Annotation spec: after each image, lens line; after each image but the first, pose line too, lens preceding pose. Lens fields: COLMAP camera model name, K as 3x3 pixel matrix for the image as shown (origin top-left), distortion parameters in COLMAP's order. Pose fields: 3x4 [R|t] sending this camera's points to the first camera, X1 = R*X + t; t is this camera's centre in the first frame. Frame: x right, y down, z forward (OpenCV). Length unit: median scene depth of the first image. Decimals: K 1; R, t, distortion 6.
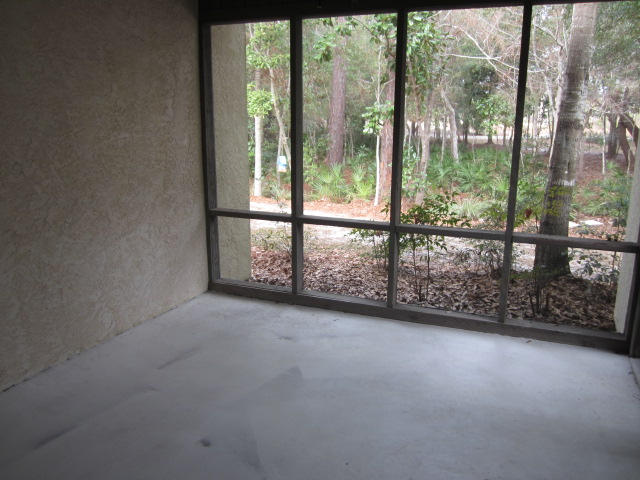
lens RADIAL K [[526.2, 0, 320.0], [0, 526.2, 240.0], [0, 0, 1]] dist [-0.044621, 0.002751]
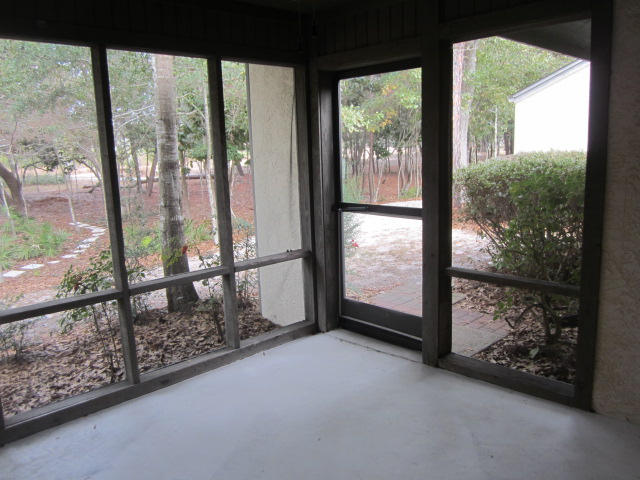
lens RADIAL K [[526.2, 0, 320.0], [0, 526.2, 240.0], [0, 0, 1]] dist [-0.044621, 0.002751]
pose [[0.410253, -0.180496, 0.893931, -0.450340], [0.249234, 0.965093, 0.080483, -0.090382], [-0.877254, 0.189779, 0.440919, 0.300480]]
